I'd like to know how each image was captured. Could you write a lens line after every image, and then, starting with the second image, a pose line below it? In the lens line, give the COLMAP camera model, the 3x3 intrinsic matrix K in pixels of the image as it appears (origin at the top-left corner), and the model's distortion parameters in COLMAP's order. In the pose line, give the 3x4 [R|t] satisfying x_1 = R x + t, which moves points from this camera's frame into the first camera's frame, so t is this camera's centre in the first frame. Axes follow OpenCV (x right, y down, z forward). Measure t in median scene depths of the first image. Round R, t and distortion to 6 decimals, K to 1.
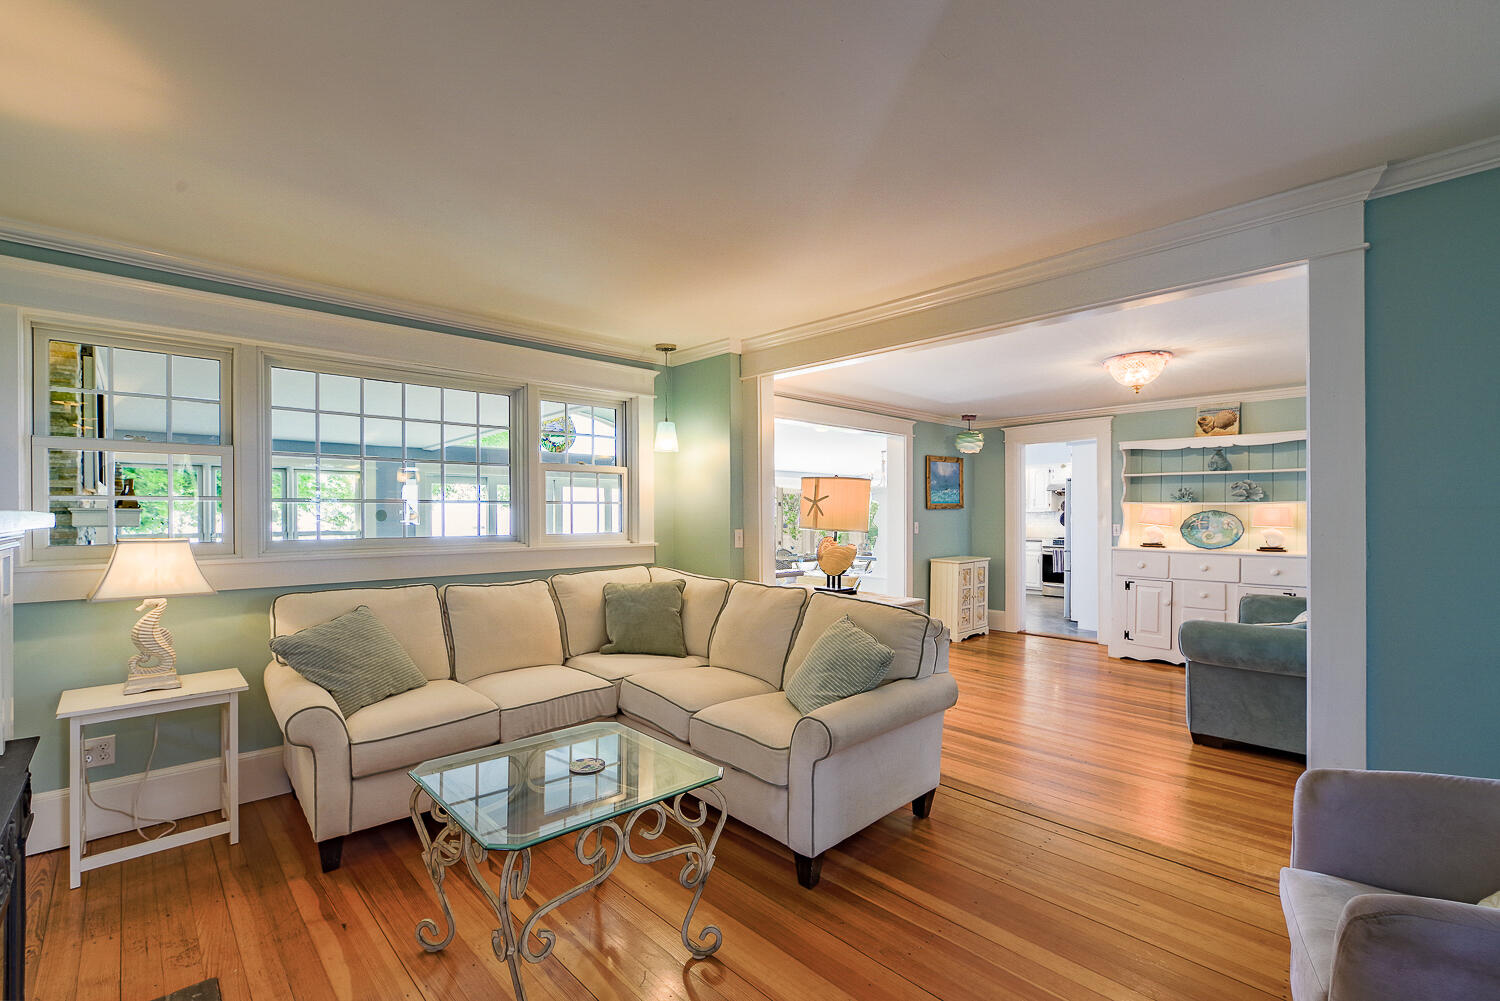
lens RADIAL K [[661.6, 0, 753.9], [0, 661.6, 516.6], [0, 0, 1]] dist [-0.003401, 0.001217]
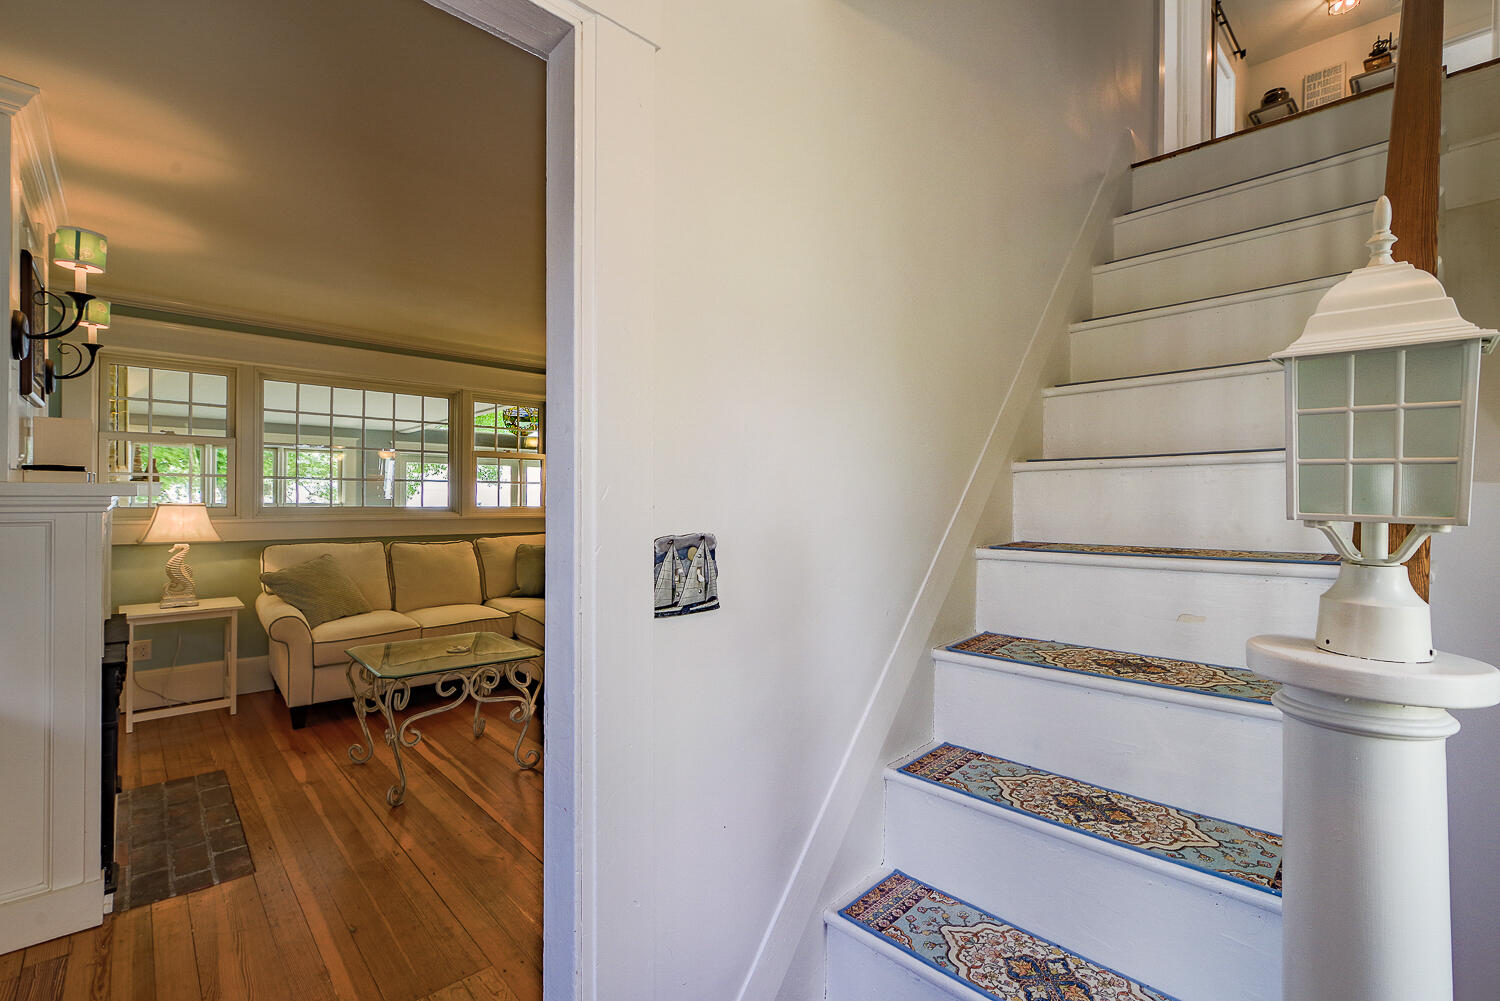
lens RADIAL K [[661.6, 0, 745.8], [0, 661.6, 496.3], [0, 0, 1]] dist [-0.003401, 0.001217]
pose [[0.999897, 0.014285, -0.001571, 0.320197], [-0.014287, 0.999898, -0.000856, 0.001212], [0.001559, 0.000878, 0.999998, -0.430671]]
